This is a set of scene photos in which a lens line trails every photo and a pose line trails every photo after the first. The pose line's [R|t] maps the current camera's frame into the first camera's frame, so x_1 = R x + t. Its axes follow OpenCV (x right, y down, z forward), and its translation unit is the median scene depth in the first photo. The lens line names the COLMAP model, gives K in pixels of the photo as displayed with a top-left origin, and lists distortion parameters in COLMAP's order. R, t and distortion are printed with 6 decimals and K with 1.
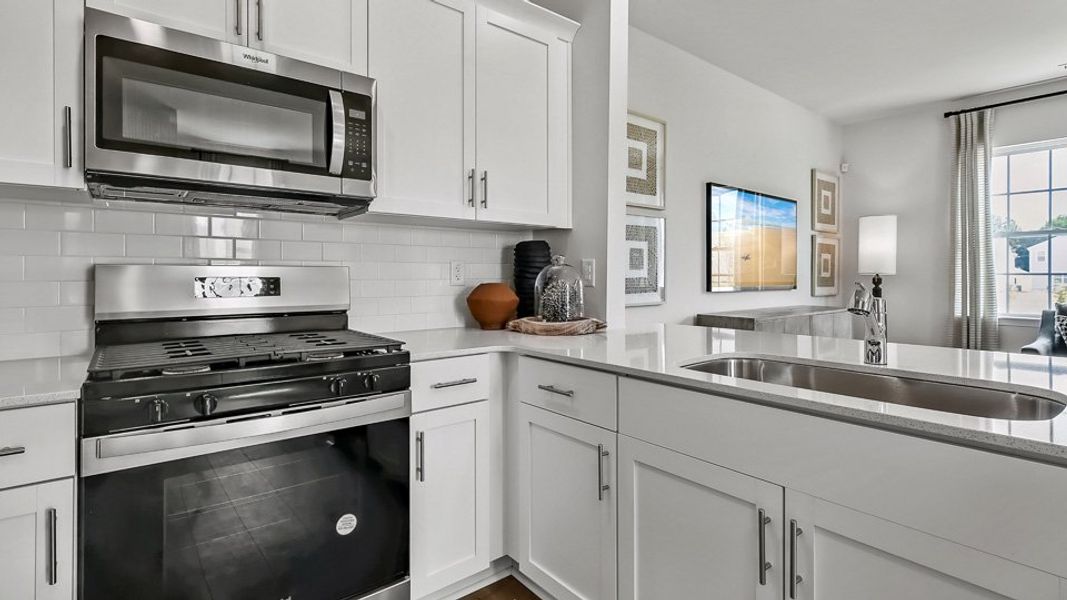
lens RADIAL K [[497.8, 0, 543.7], [0, 497.8, 275.4], [0, 0, 1]] dist [-0.000544, -0.001043]
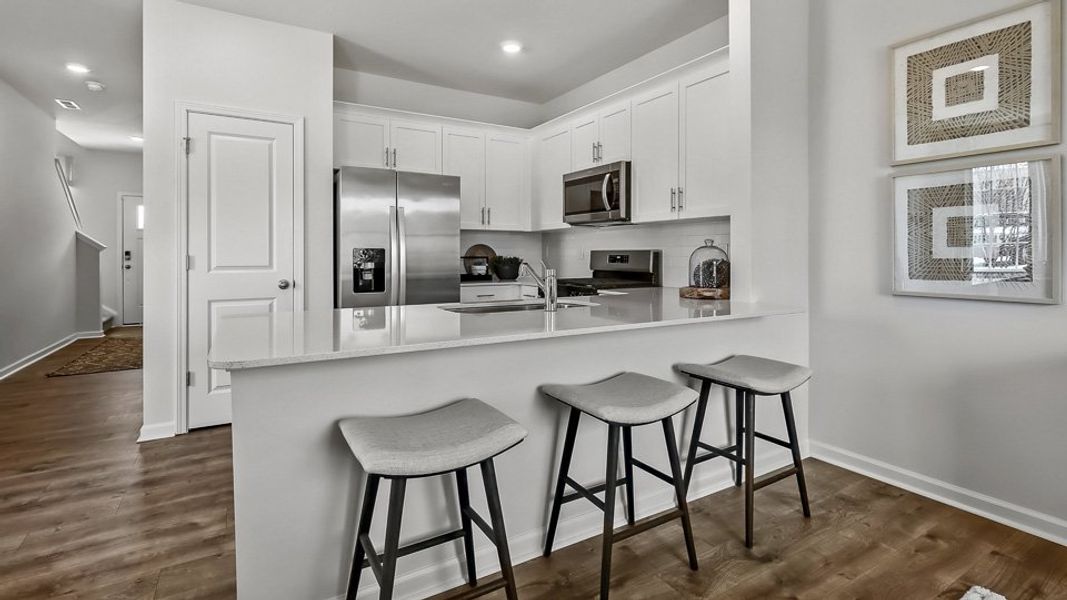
lens RADIAL K [[497.8, 0, 528.3], [0, 497.8, 251.2], [0, 0, 1]] dist [-0.000544, -0.001043]
pose [[-0.149720, -0.004713, -0.988717, 1.262723], [-0.001722, 0.999988, -0.004506, -0.002212], [0.988727, 0.001027, -0.149726, 0.653791]]
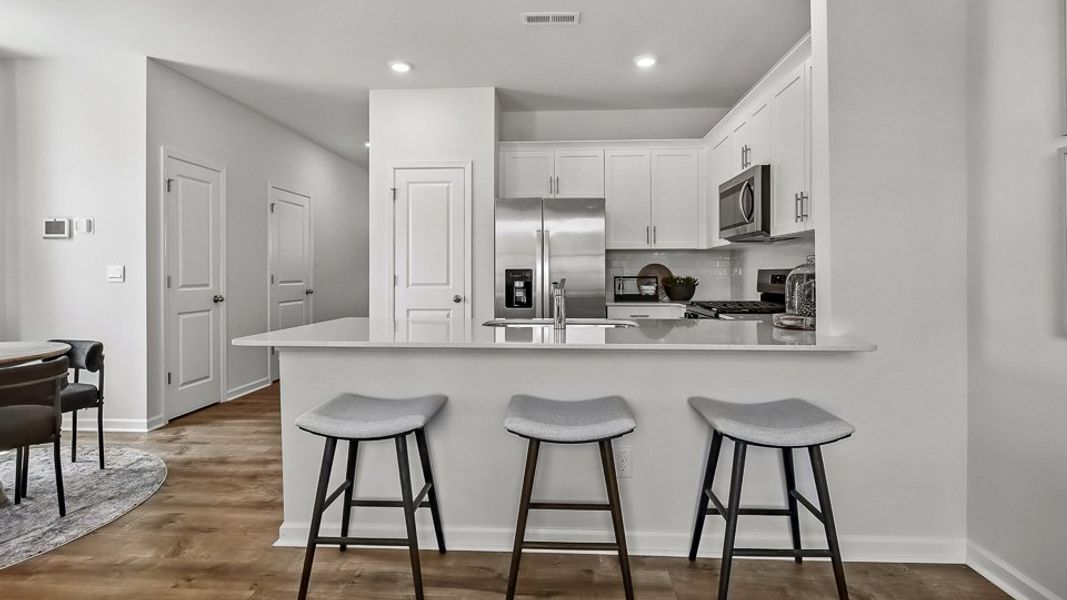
lens RADIAL K [[497.8, 0, 526.5], [0, 497.8, 276.1], [0, 0, 1]] dist [-0.000544, -0.001043]
pose [[-0.679533, 0.004903, -0.733628, 1.092540], [-0.000106, 0.999977, 0.006782, -0.003411], [0.733645, 0.004687, -0.679517, 1.132328]]
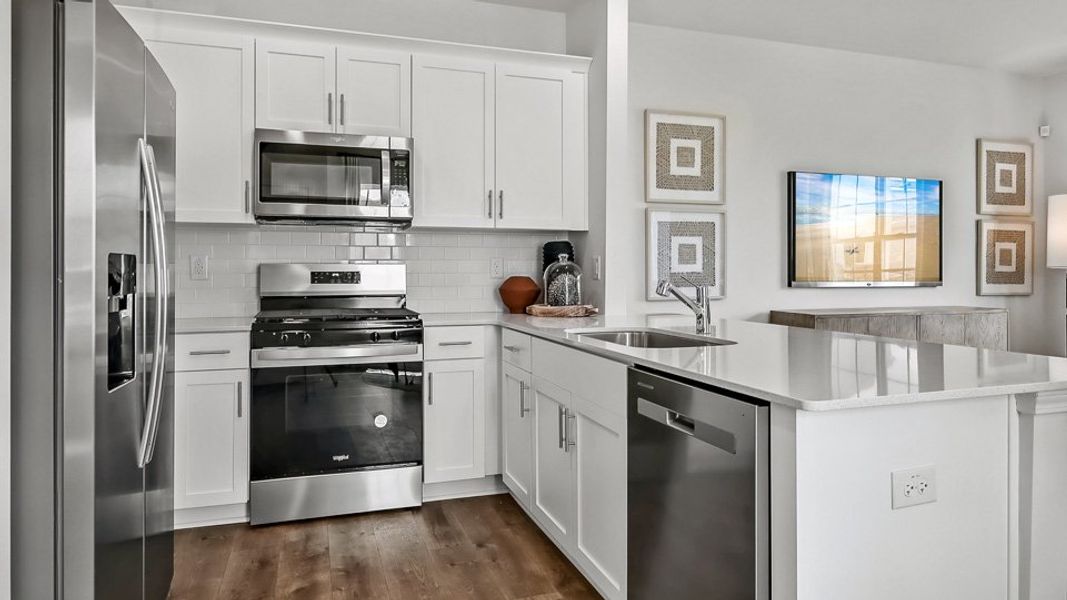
lens RADIAL K [[655.3, 0, 550.4], [0, 655.3, 268.5], [0, 0, 1]] dist [0.003106, -0.003979]
pose [[0.940659, -0.002363, -0.339344, 0.499022], [0.001228, 0.999993, -0.003561, 0.001680], [0.339350, 0.002933, 0.940656, -0.489751]]
